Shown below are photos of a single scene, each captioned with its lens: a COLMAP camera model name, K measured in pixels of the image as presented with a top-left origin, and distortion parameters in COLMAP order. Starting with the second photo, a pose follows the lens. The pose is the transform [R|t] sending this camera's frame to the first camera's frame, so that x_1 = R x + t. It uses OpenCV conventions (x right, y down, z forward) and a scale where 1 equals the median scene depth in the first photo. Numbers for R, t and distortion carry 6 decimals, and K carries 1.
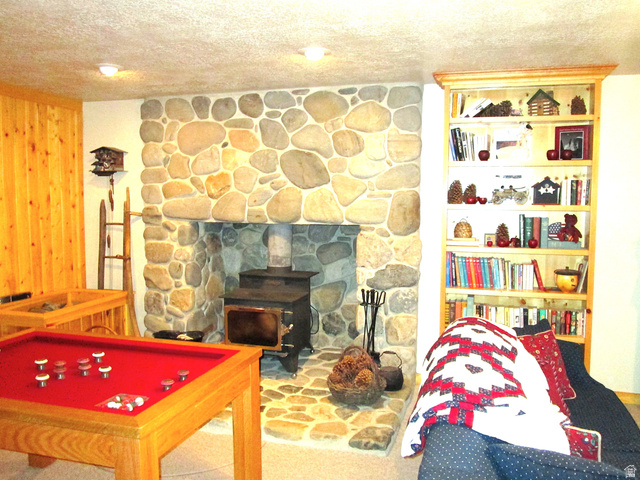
lens RADIAL K [[582.8, 0, 320.0], [0, 582.8, 240.0], [0, 0, 1]] dist [-0.013383, -0.002876]
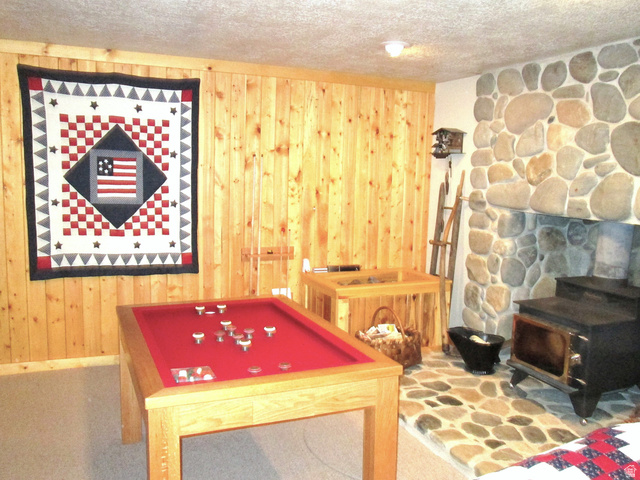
lens RADIAL K [[582.8, 0, 320.0], [0, 582.8, 240.0], [0, 0, 1]] dist [-0.013383, -0.002876]
pose [[0.649616, 0.103853, -0.753136, 0.254164], [-0.085187, 0.994331, 0.063635, -0.019629], [0.755475, 0.022819, 0.654780, 0.219753]]
